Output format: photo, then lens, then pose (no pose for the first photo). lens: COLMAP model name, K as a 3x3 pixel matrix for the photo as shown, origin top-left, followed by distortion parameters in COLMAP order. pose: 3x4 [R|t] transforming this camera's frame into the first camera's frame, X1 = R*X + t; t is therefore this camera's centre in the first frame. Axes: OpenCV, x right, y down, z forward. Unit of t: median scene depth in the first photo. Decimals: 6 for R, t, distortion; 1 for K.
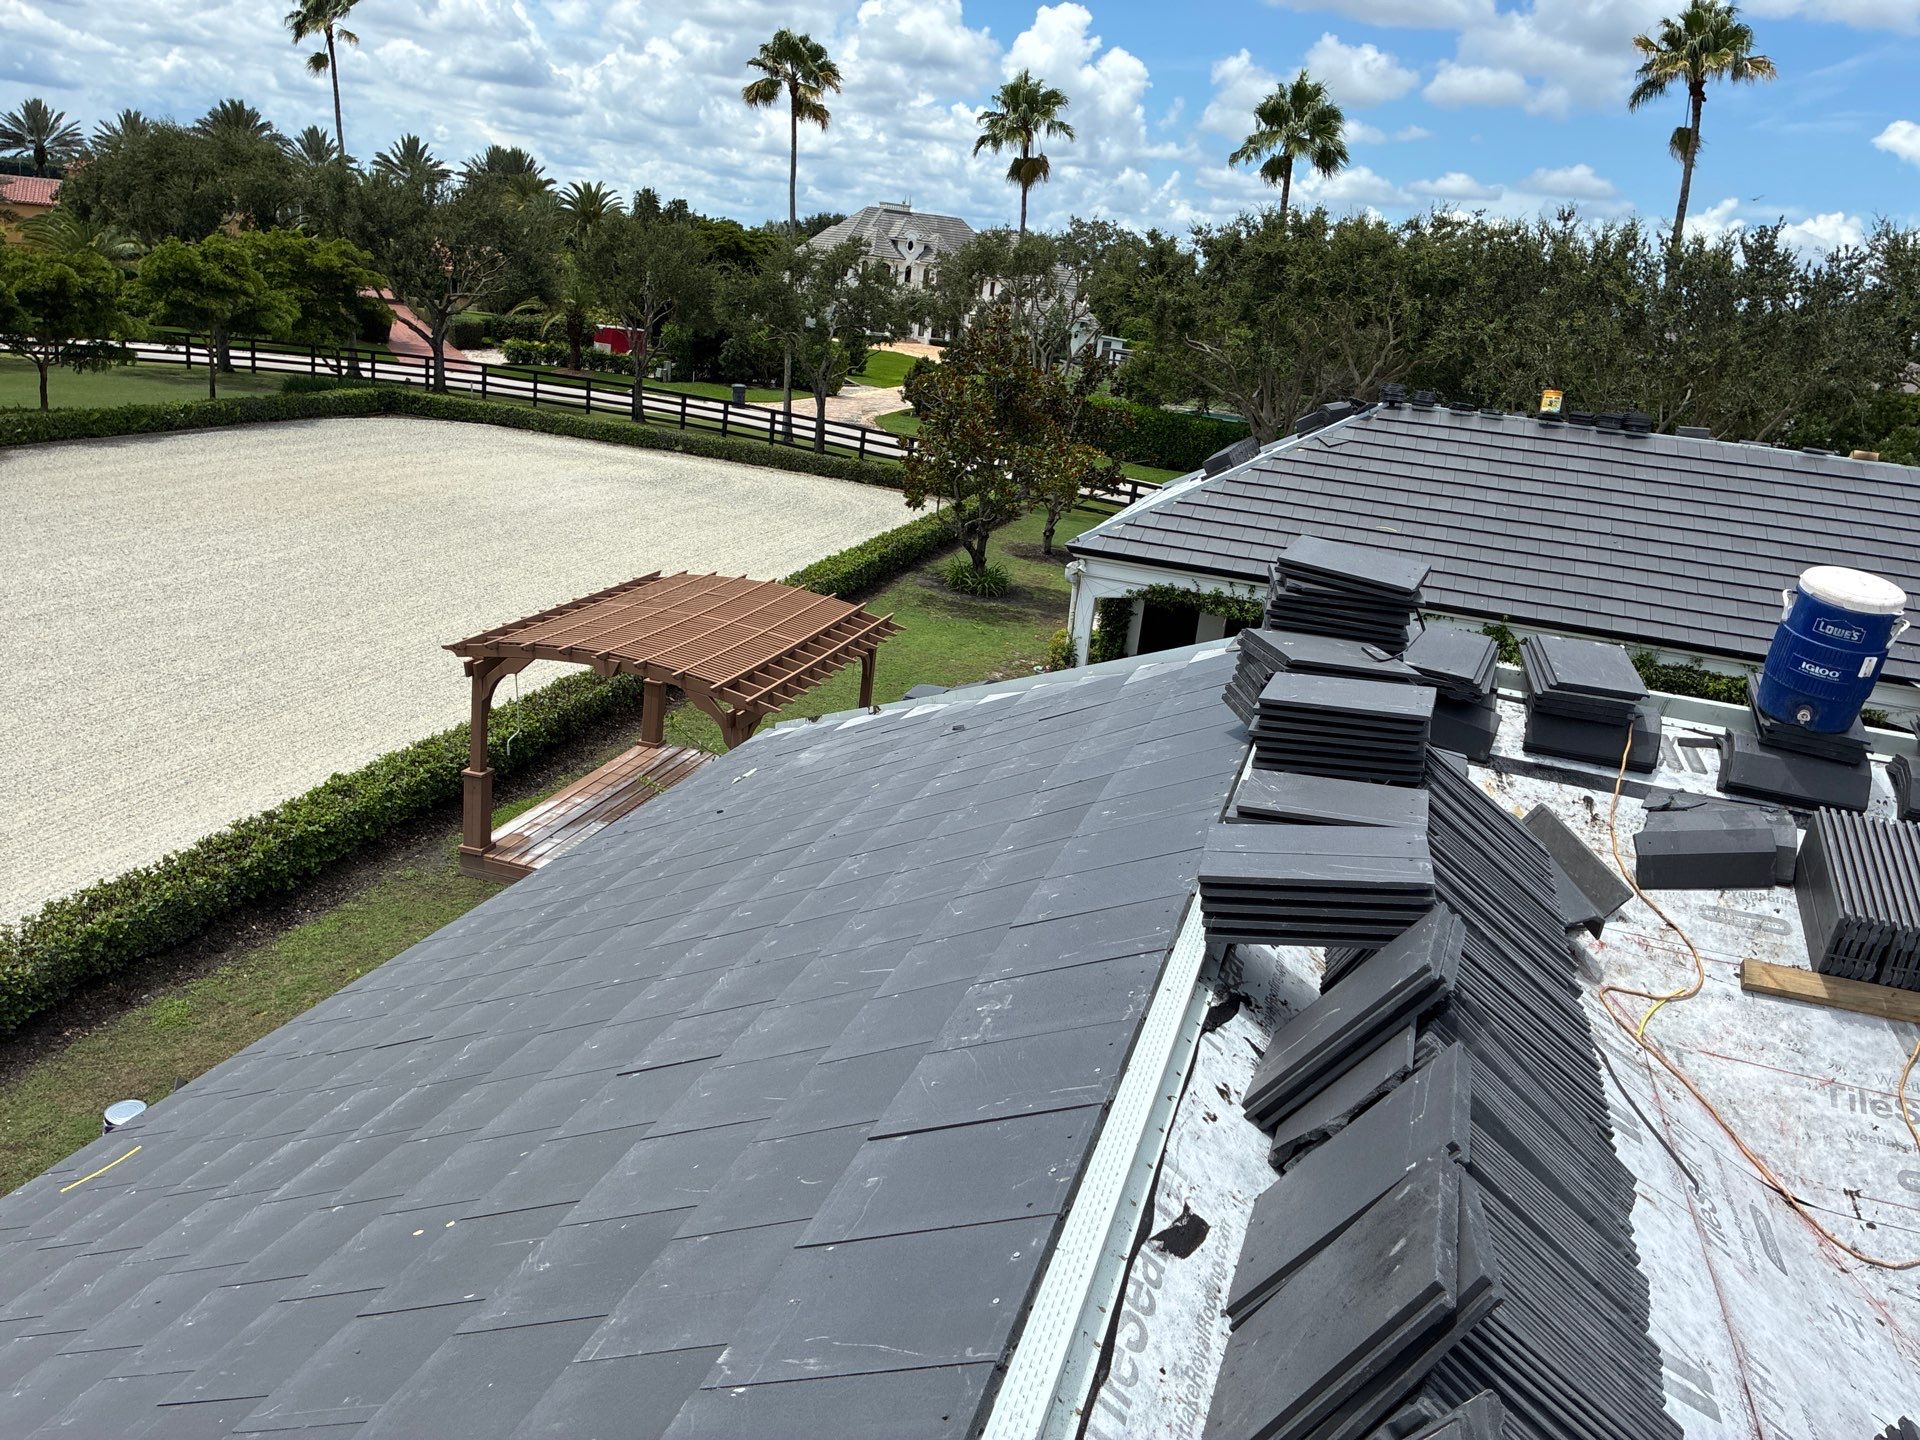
lens RADIAL K [[1450.9, 0, 958.6], [0, 1450.9, 686.8], [0, 0, 1]] dist [0.039756, -0.064408]
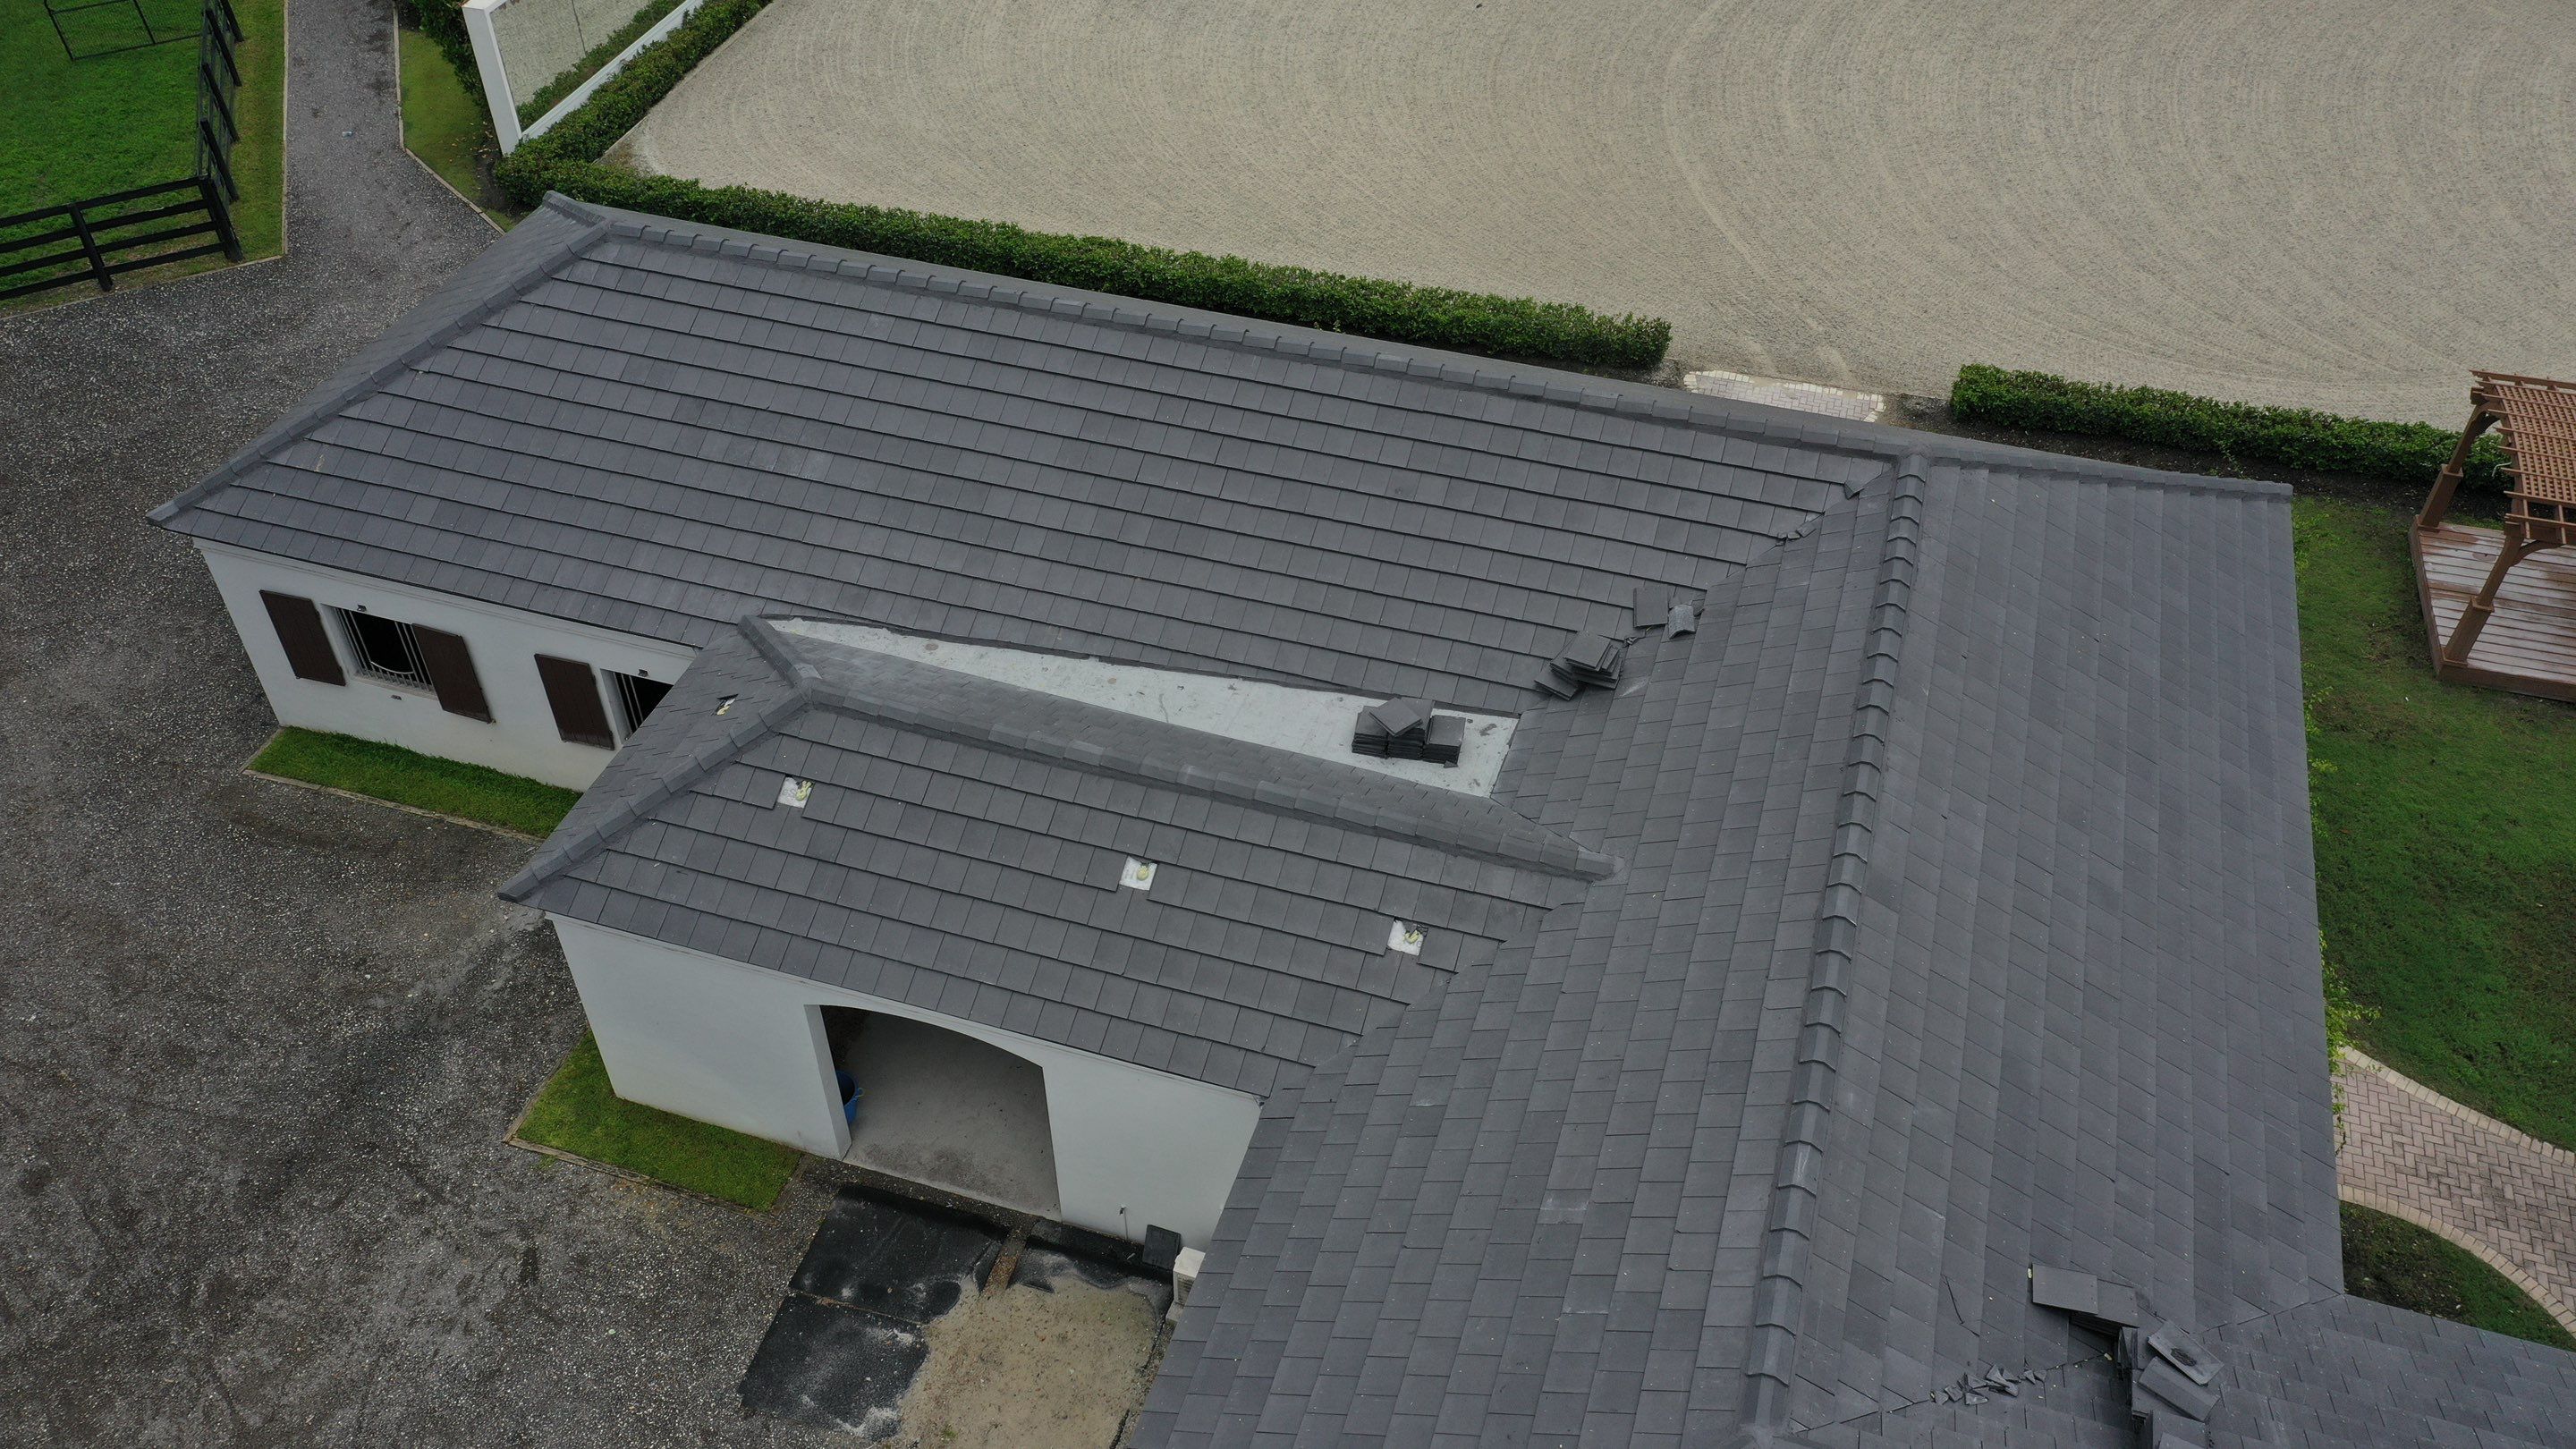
lens RADIAL K [[2044.3, 0, 1289.1], [0, 2044.3, 734.1], [0, 0, 1]] dist [0.018082, 0.004763]
pose [[-0.009633, 0.590535, -0.806955, 3.870416], [-0.268328, 0.775868, 0.570989, -1.581216], [0.963279, 0.222029, 0.150984, -0.550065]]
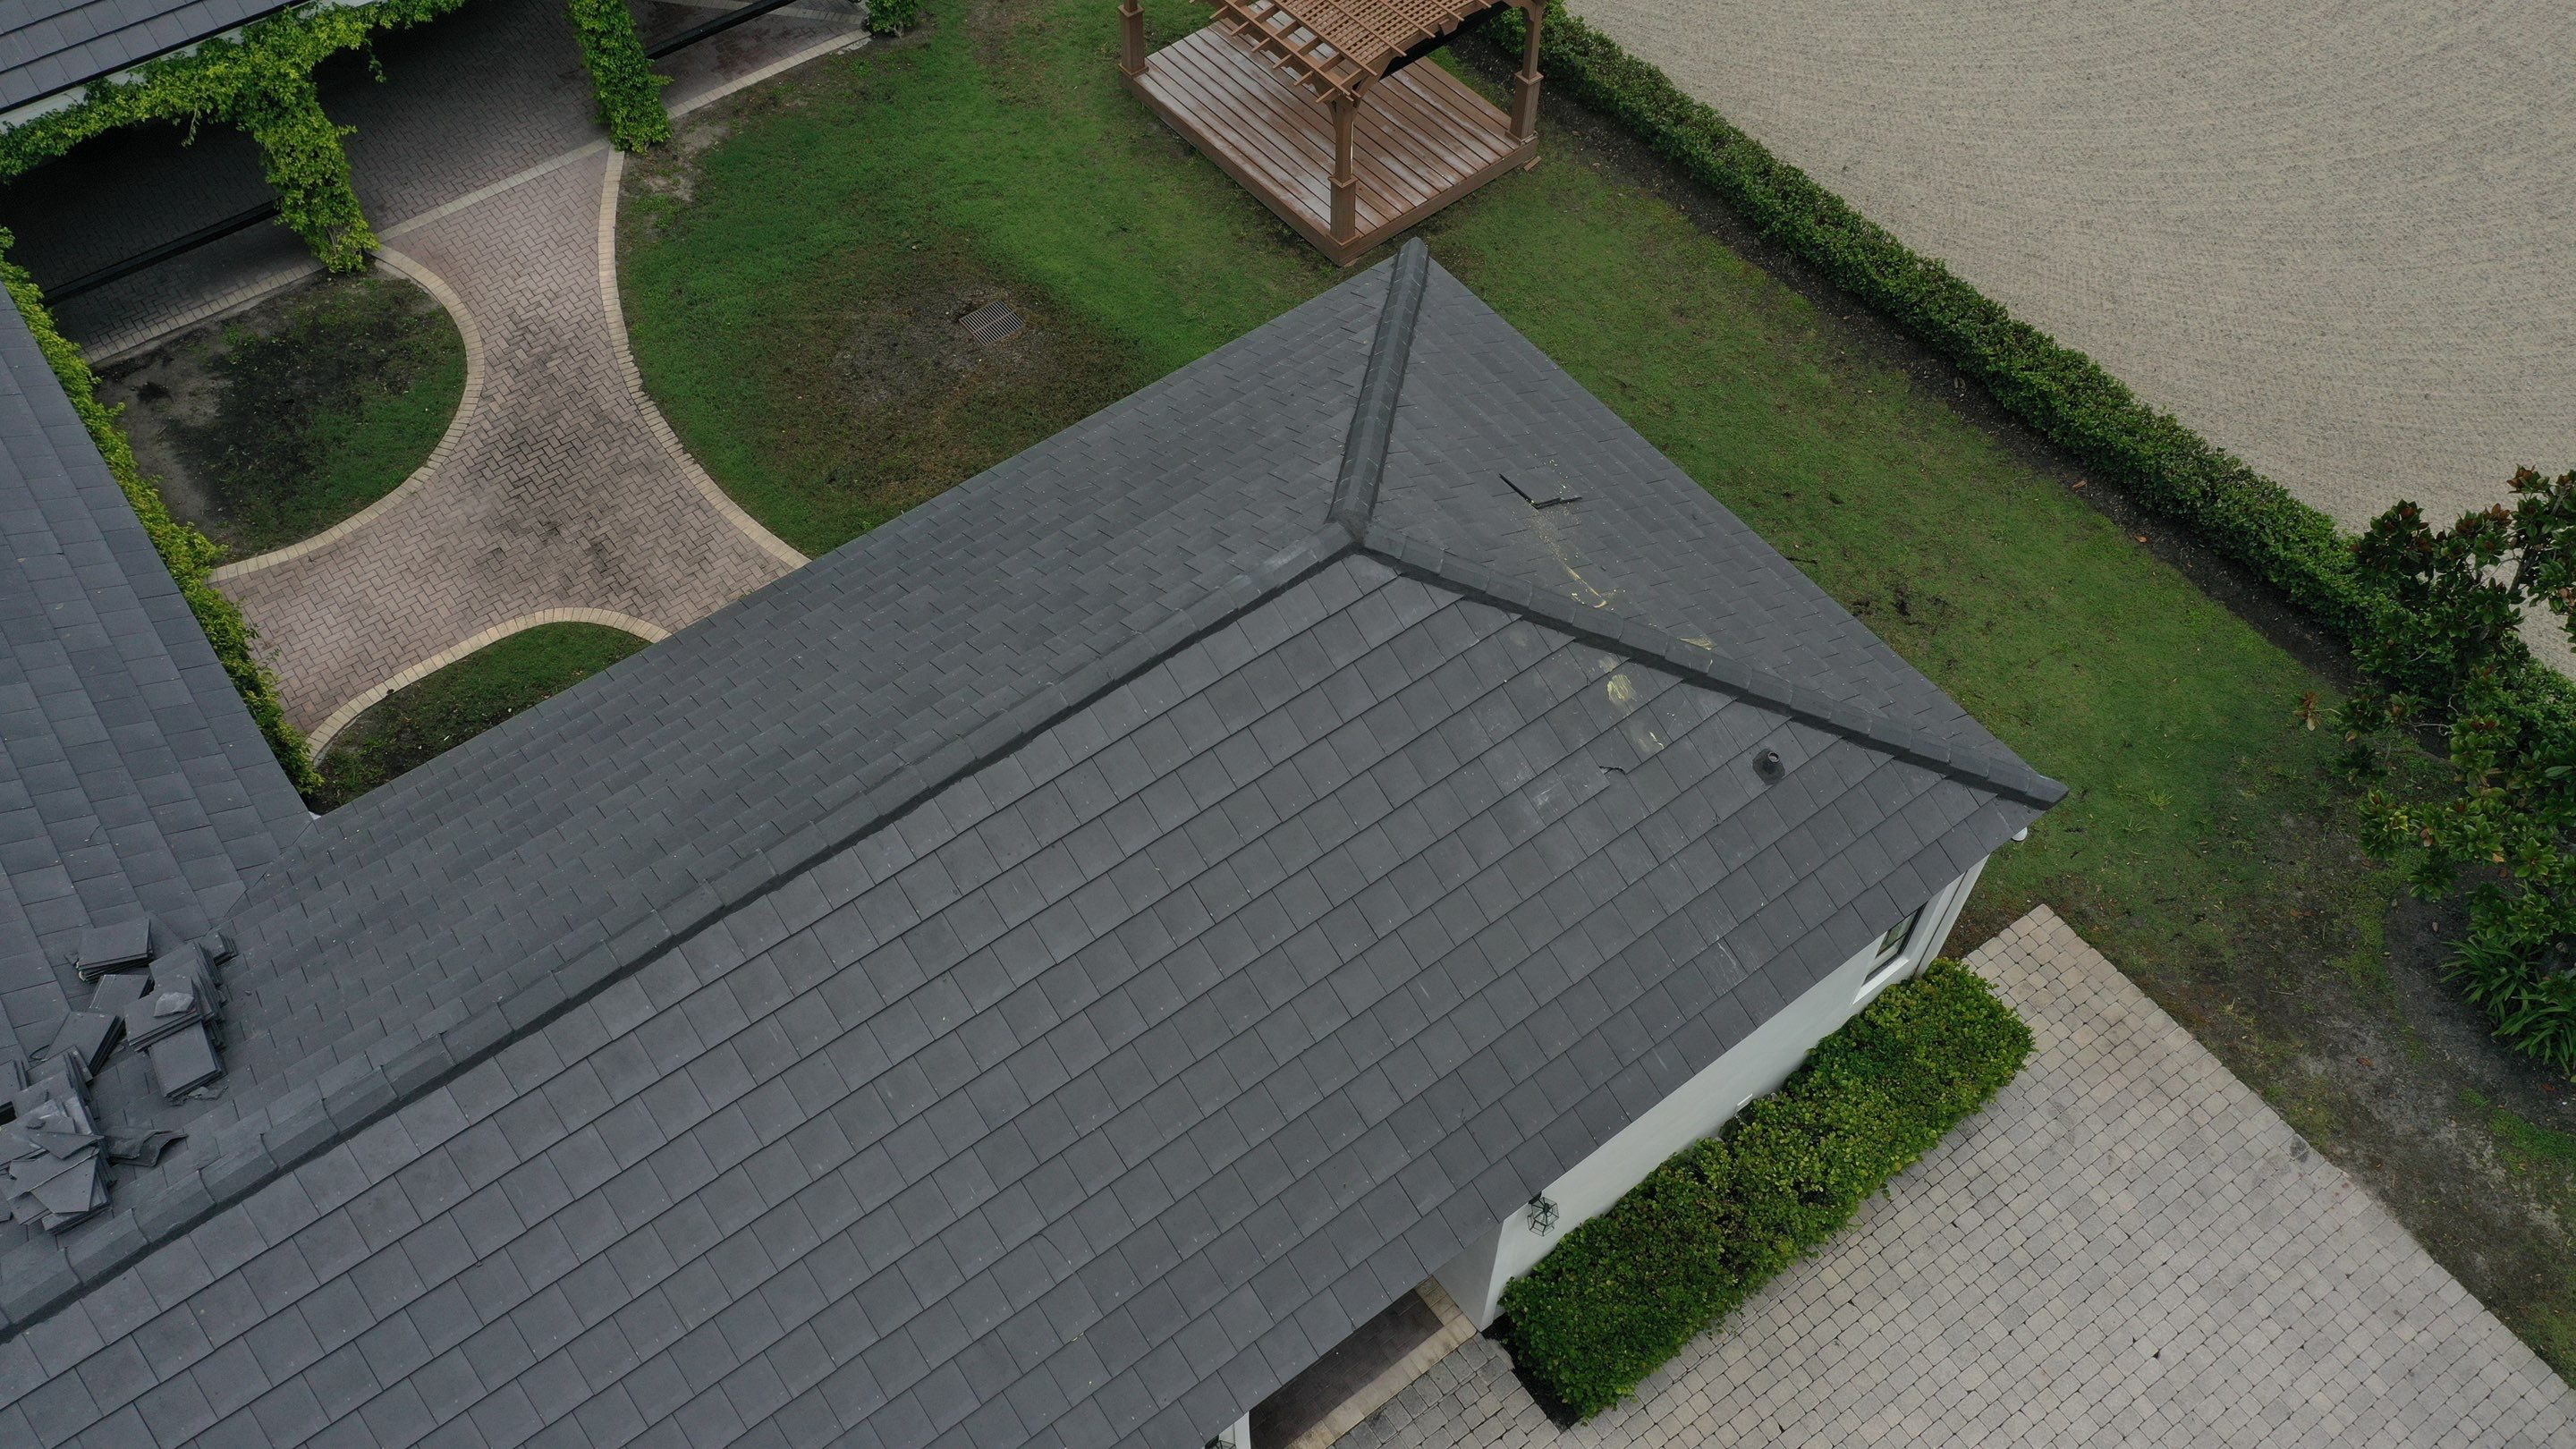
lens RADIAL K [[2044.3, 0, 1287.3], [0, 2044.3, 729.5], [0, 0, 1]] dist [0.018082, 0.004763]
pose [[-0.583856, 0.591861, -0.555709, 3.212143], [-0.276842, 0.498322, 0.821604, -3.128814], [0.763197, 0.633542, -0.127097, 5.083947]]
